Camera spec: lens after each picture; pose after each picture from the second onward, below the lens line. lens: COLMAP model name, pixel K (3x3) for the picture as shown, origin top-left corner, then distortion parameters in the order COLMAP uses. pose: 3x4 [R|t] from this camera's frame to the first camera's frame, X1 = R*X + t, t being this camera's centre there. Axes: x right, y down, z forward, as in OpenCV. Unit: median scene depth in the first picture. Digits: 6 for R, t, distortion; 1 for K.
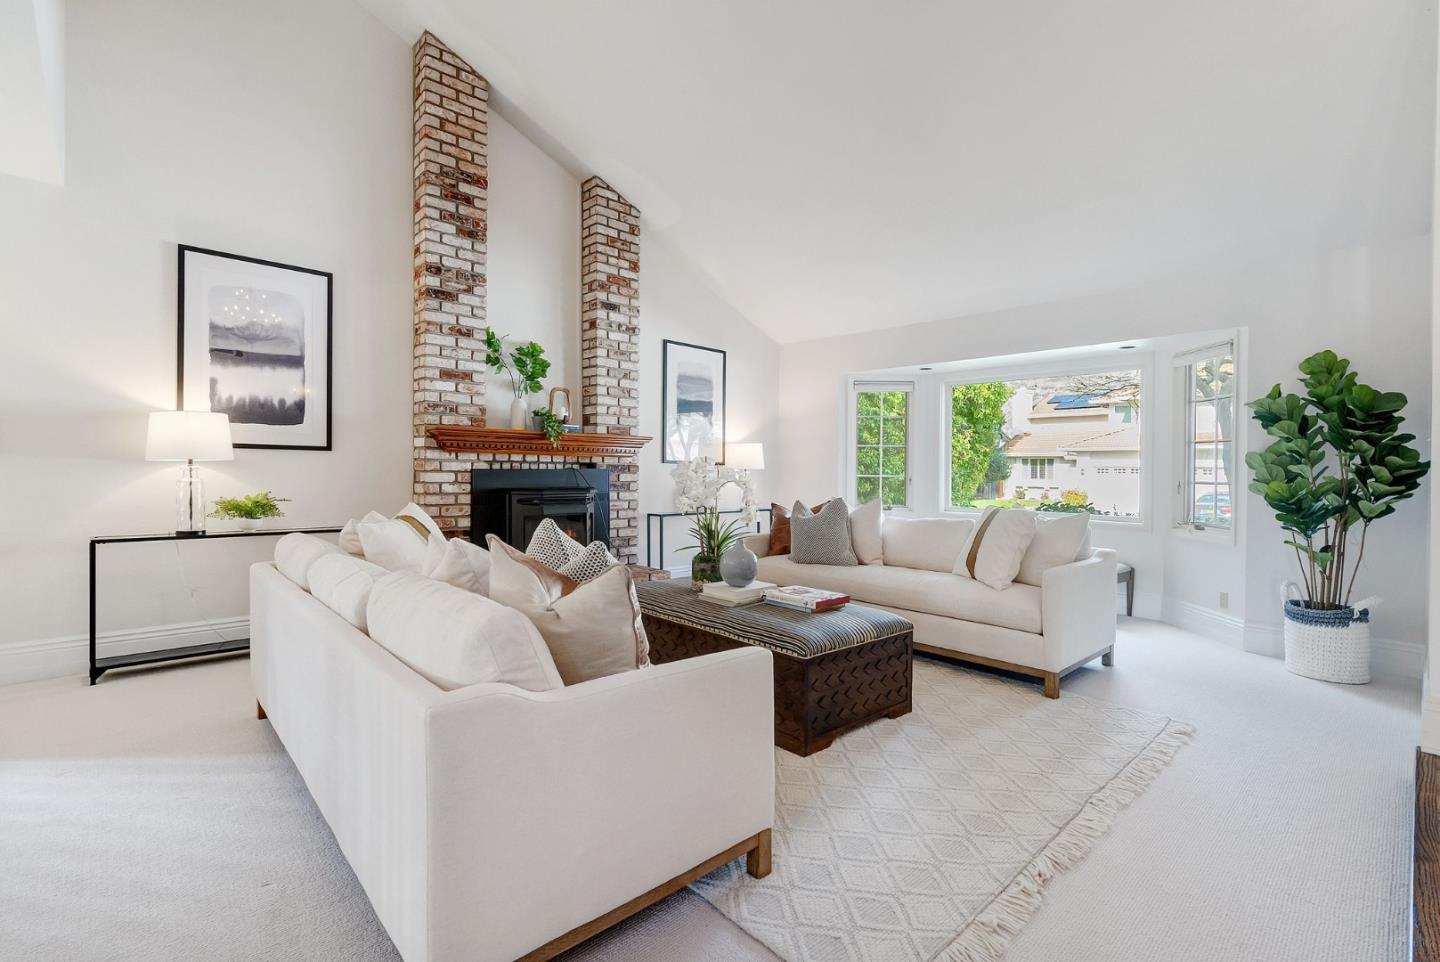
lens RADIAL K [[658.8, 0, 718.6], [0, 658.8, 479.9], [0, 0, 1]] dist [-0.004161, 0.002089]
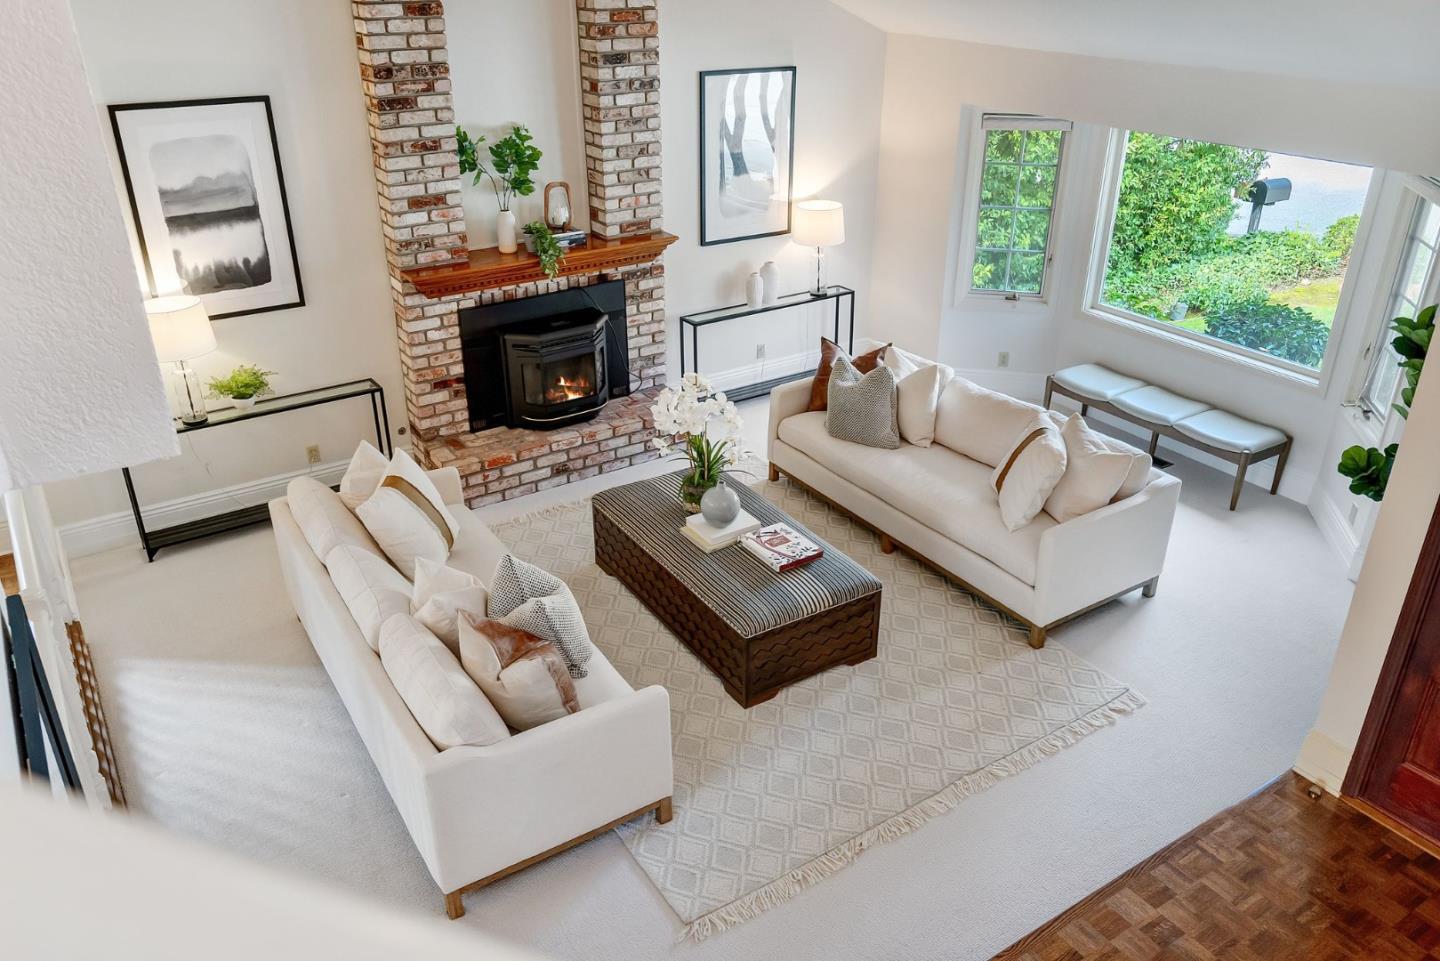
lens RADIAL K [[1093.0, 0, 721.7], [0, 1093.0, 478.6], [0, 0, 1]] dist [0.013532, -0.008708]
pose [[0.985690, 0.067093, -0.154642, 0.201572], [0.006748, 0.900939, 0.433893, -0.438746], [0.168434, -0.428727, 0.887594, -0.306520]]
